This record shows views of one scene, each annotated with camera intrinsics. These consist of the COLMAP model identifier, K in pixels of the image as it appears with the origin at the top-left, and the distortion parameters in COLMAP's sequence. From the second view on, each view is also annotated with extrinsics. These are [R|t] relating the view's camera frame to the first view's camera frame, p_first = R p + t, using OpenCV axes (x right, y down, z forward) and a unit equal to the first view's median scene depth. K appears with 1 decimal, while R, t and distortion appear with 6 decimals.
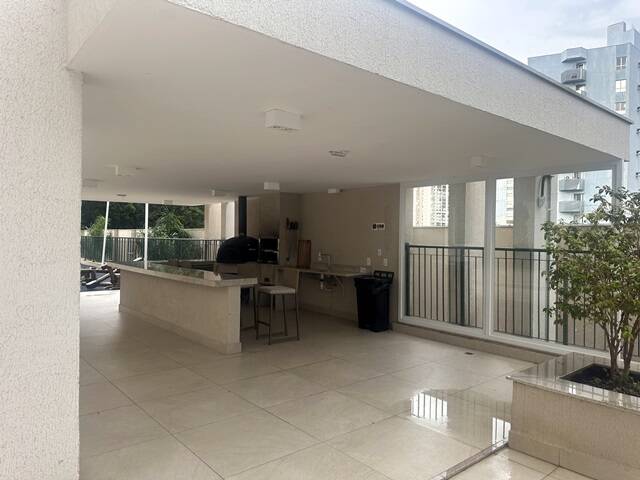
lens RADIAL K [[455.2, 0, 320.0], [0, 455.2, 240.0], [0, 0, 1]] dist [0.043007, -0.058900]
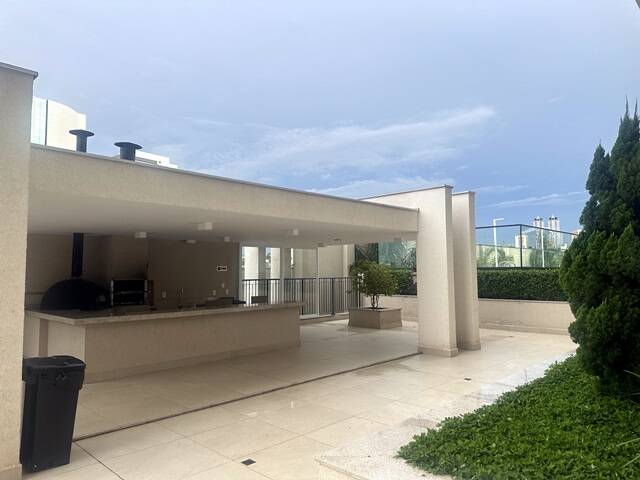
lens RADIAL K [[455.2, 0, 320.0], [0, 455.2, 240.0], [0, 0, 1]] dist [0.043007, -0.058900]
pose [[-0.094352, 0.055072, 0.994014, -1.429164], [0.019275, 0.998383, -0.053484, -0.037229], [-0.995352, 0.014113, -0.095261, 0.823004]]
